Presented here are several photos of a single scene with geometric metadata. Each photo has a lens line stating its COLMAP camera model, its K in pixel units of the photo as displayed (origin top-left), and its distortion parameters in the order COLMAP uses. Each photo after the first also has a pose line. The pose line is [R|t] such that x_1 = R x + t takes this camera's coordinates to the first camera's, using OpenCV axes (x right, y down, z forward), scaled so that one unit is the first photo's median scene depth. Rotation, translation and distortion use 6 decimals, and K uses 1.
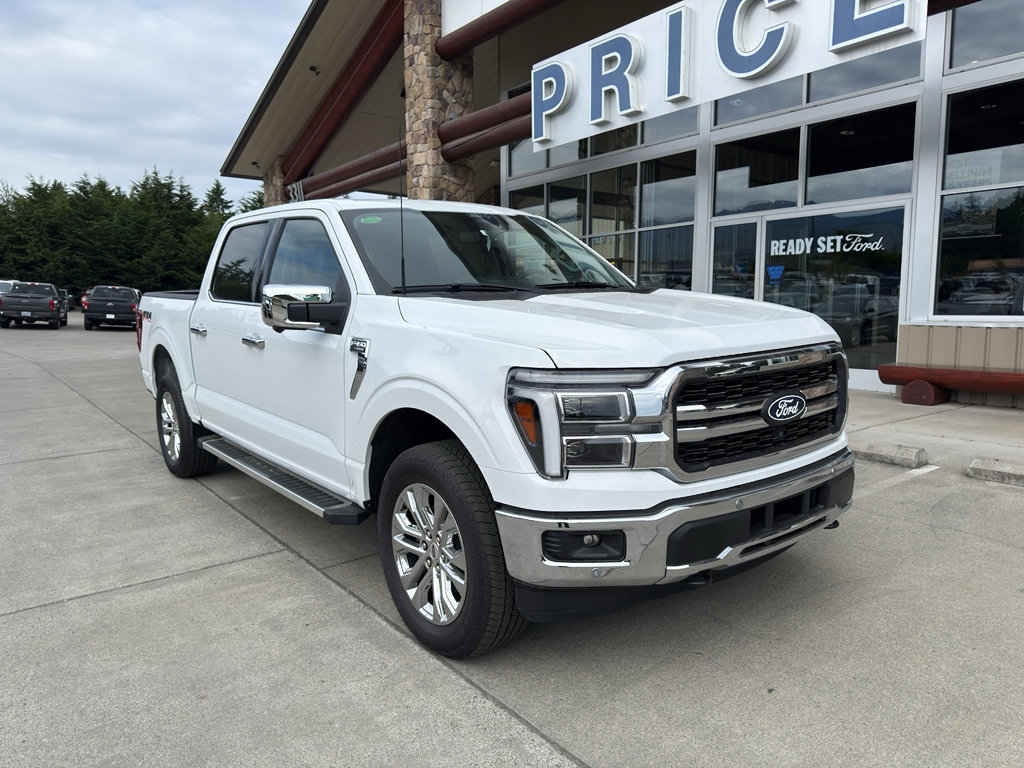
lens RADIAL K [[736.8, 0, 510.9], [0, 736.8, 385.4], [0, 0, 1]] dist [0.007425, -0.009872]
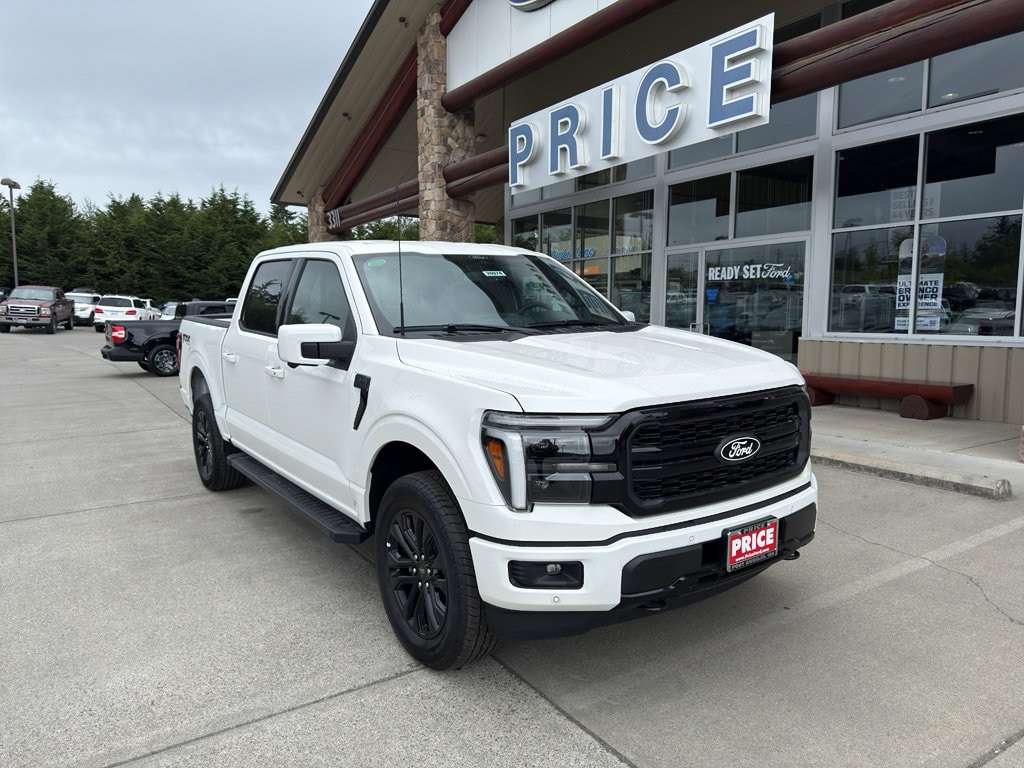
lens RADIAL K [[728.8, 0, 509.5], [0, 728.8, 382.9], [0, 0, 1]] dist [0.063878, -0.106084]
pose [[0.996999, 0.012328, -0.076427, 0.115560], [-0.013300, 0.999837, -0.012217, 0.007289], [0.076264, 0.013197, 0.997000, -0.182726]]
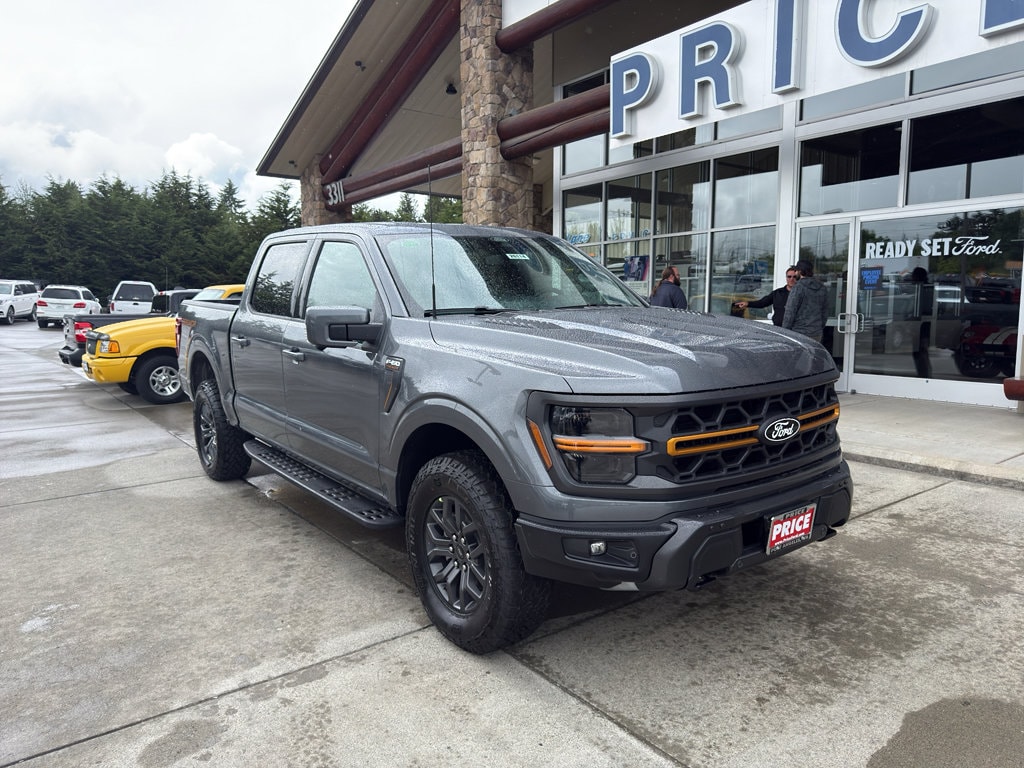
lens RADIAL K [[732.9, 0, 511.5], [0, 732.9, 382.9], [0, 0, 1]] dist [0.025084, -0.029013]
pose [[0.999947, 0.001042, -0.010210, -0.080517], [-0.001054, 0.999999, -0.001163, -0.016028], [0.010209, 0.001174, 0.999947, 0.057260]]
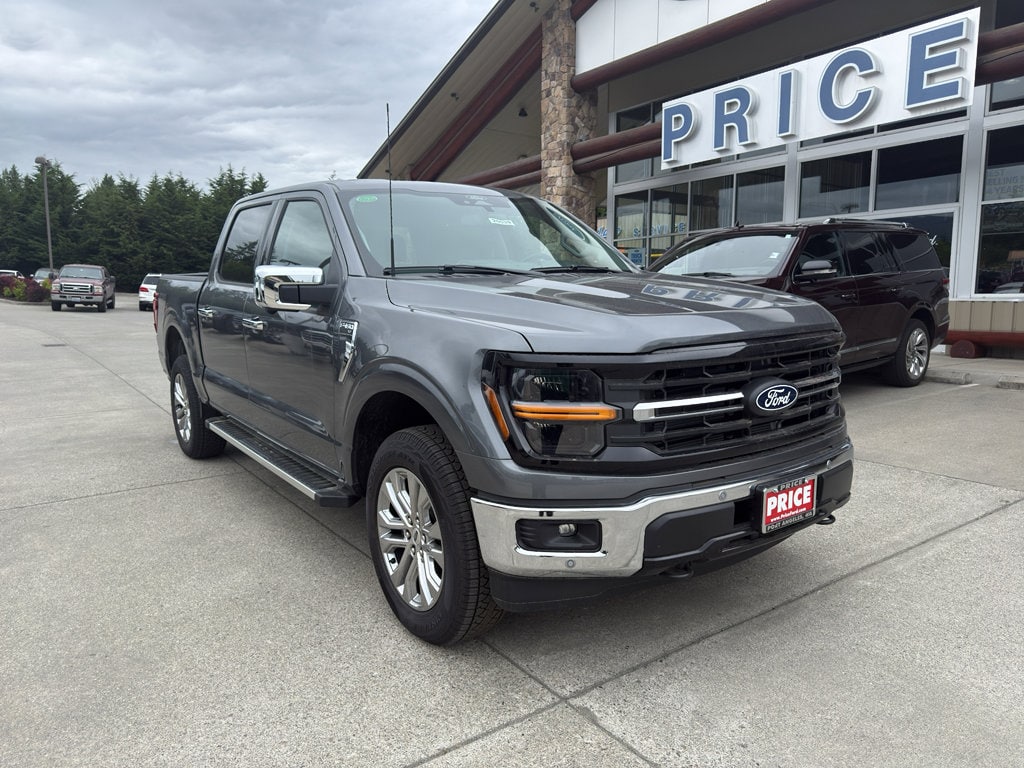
lens RADIAL K [[732.9, 0, 511.5], [0, 732.9, 382.9], [0, 0, 1]] dist [0.025084, -0.029013]
pose [[0.999341, 0.005334, -0.035904, -0.174579], [-0.005001, 0.999944, 0.009348, 0.046441], [0.035951, -0.009162, 0.999312, -0.292983]]
